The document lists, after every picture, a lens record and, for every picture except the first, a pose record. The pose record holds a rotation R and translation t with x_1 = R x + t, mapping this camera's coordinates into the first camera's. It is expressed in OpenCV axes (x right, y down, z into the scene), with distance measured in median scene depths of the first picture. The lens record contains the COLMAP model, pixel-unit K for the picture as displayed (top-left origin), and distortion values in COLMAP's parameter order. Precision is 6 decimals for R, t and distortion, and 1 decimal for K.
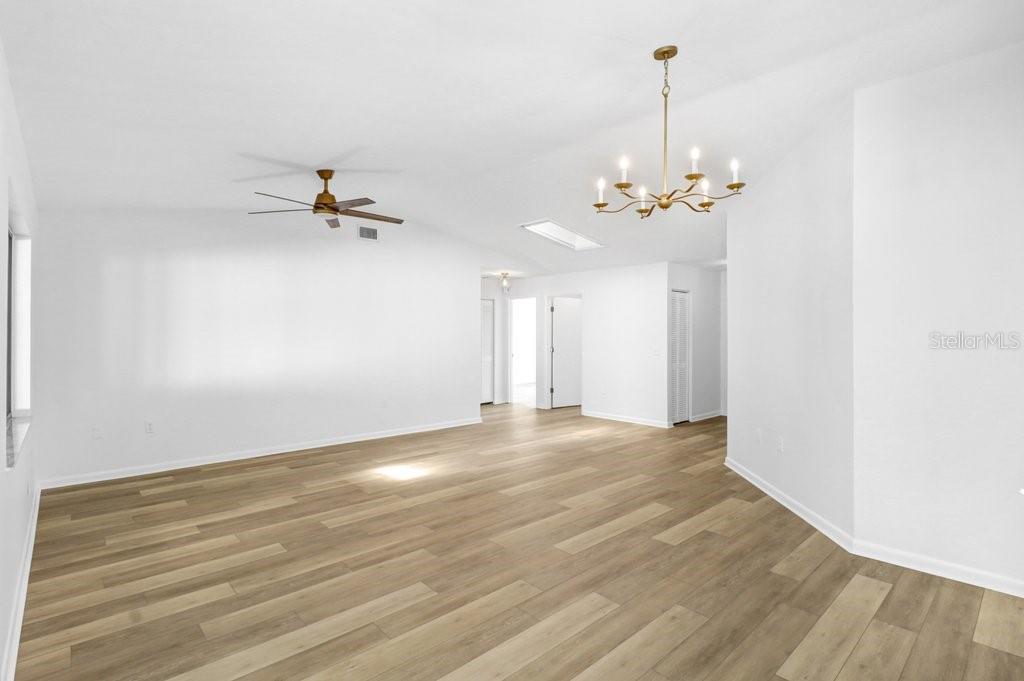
lens RADIAL K [[489.1, 0, 511.8], [0, 489.1, 338.2], [0, 0, 1]] dist [-0.012113, -0.002130]
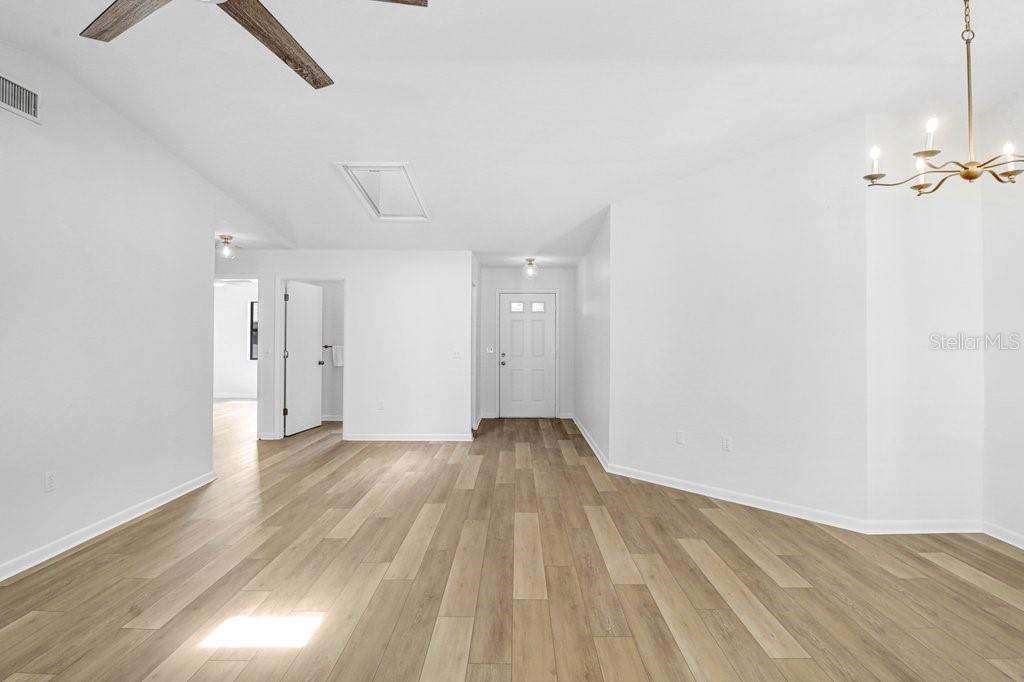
lens RADIAL K [[489.1, 0, 513.9], [0, 489.1, 340.3], [0, 0, 1]] dist [-0.012113, -0.002130]
pose [[0.675243, -0.006730, 0.737565, -0.501519], [0.000386, 0.999961, 0.008771, -0.006331], [-0.737596, -0.005637, 0.675219, 0.651936]]
